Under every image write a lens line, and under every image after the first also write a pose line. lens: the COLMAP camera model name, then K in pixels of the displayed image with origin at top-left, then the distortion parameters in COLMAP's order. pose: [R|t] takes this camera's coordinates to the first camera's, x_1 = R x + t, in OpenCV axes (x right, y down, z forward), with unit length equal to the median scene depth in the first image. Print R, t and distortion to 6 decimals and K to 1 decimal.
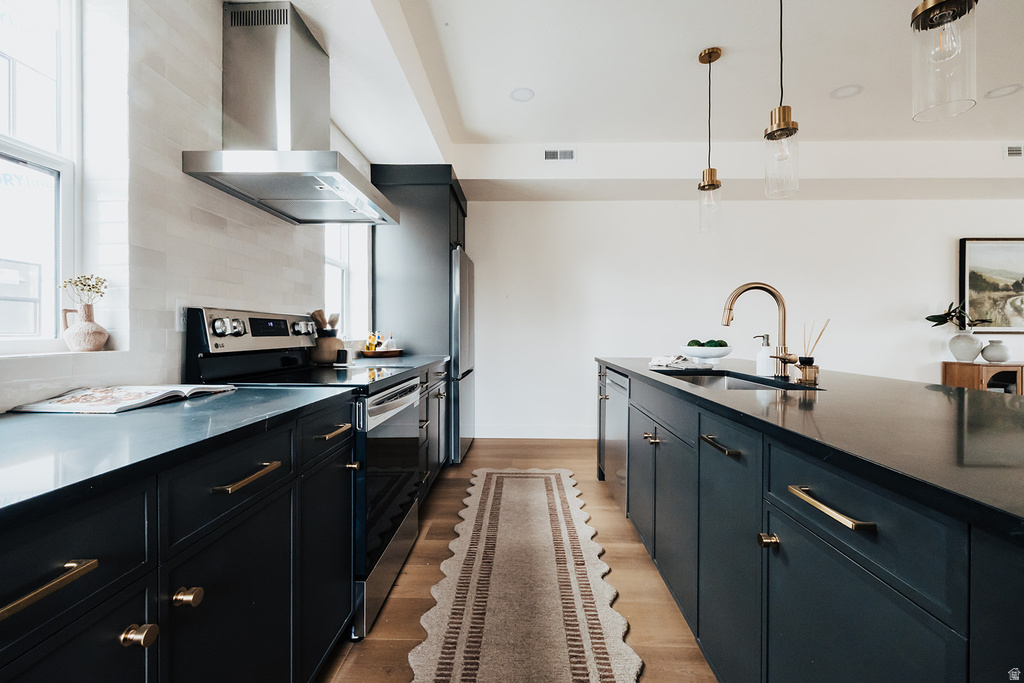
lens RADIAL K [[401.3, 0, 512.5], [0, 401.3, 332.5], [0, 0, 1]] dist [0.000328, 0.000125]
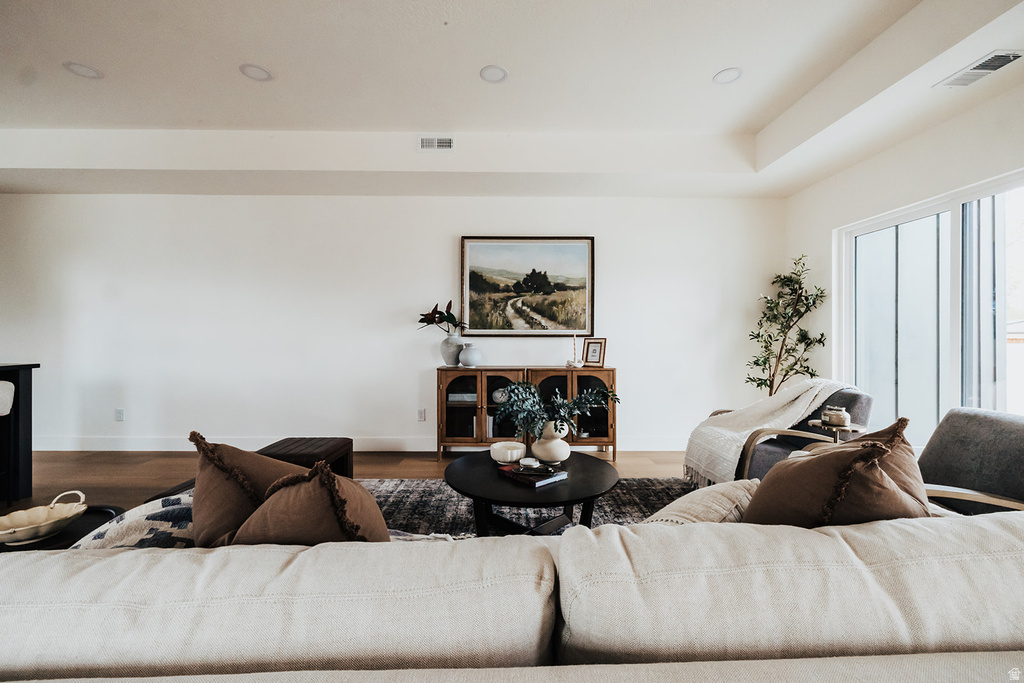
lens RADIAL K [[436.1, 0, 514.6], [0, 436.1, 342.3], [0, 0, 1]] dist [0.010262, -0.000143]
pose [[0.999612, -0.002465, 0.027733, 1.217468], [0.002156, 0.999935, 0.011184, 0.004711], [-0.027759, -0.011120, 0.999553, -0.039097]]
